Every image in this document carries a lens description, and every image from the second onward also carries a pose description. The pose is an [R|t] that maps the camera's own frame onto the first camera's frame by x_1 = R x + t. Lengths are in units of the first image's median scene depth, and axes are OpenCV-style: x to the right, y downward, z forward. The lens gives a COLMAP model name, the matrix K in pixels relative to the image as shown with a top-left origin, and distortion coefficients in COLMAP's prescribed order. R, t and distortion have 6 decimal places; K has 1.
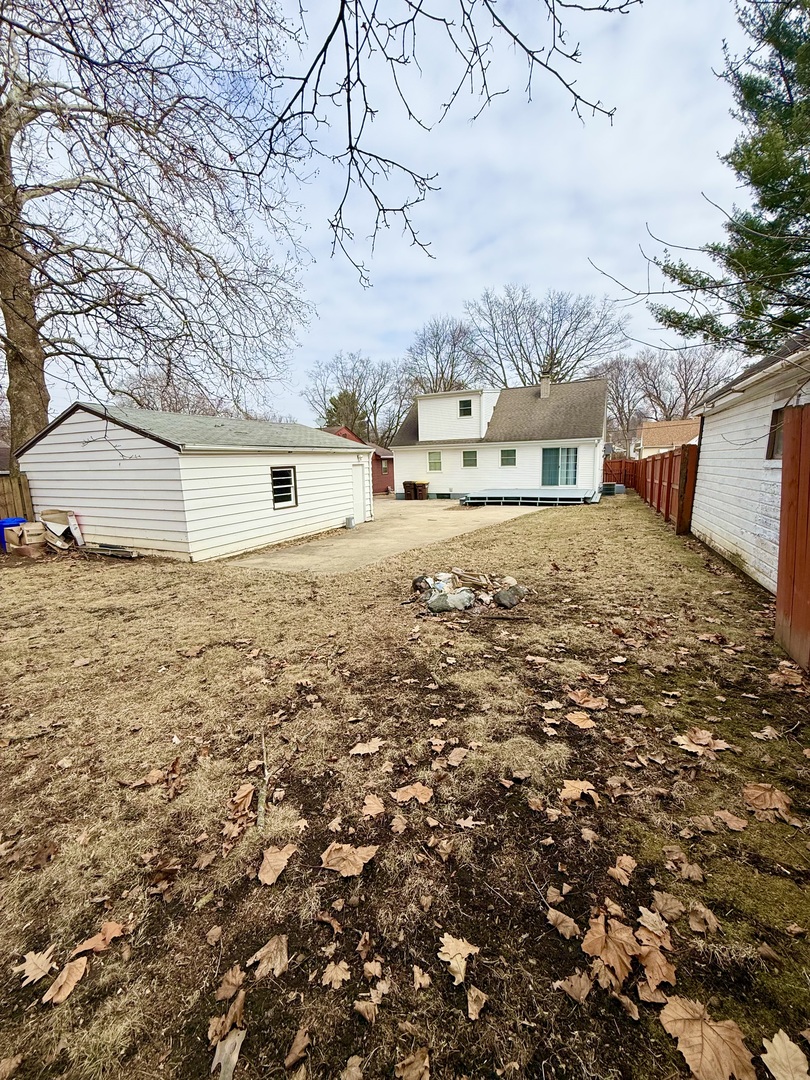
lens RADIAL K [[431.9, 0, 405.6], [0, 431.9, 537.1], [0, 0, 1]] dist [0.000111, -0.000095]
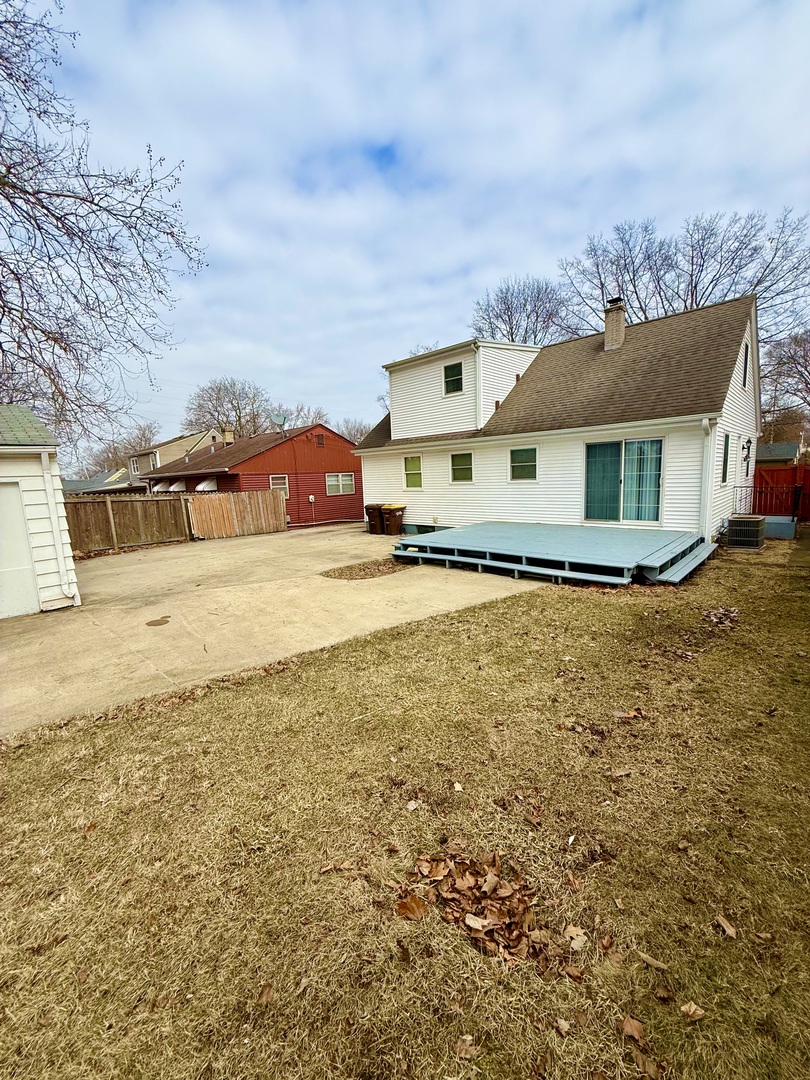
lens RADIAL K [[431.9, 0, 405.6], [0, 431.9, 537.1], [0, 0, 1]] dist [0.000111, -0.000095]
pose [[0.953656, 0.035676, -0.298776, 0.256634], [-0.042997, 0.998914, -0.017964, -0.078399], [0.297811, 0.029978, 0.954154, 0.450373]]
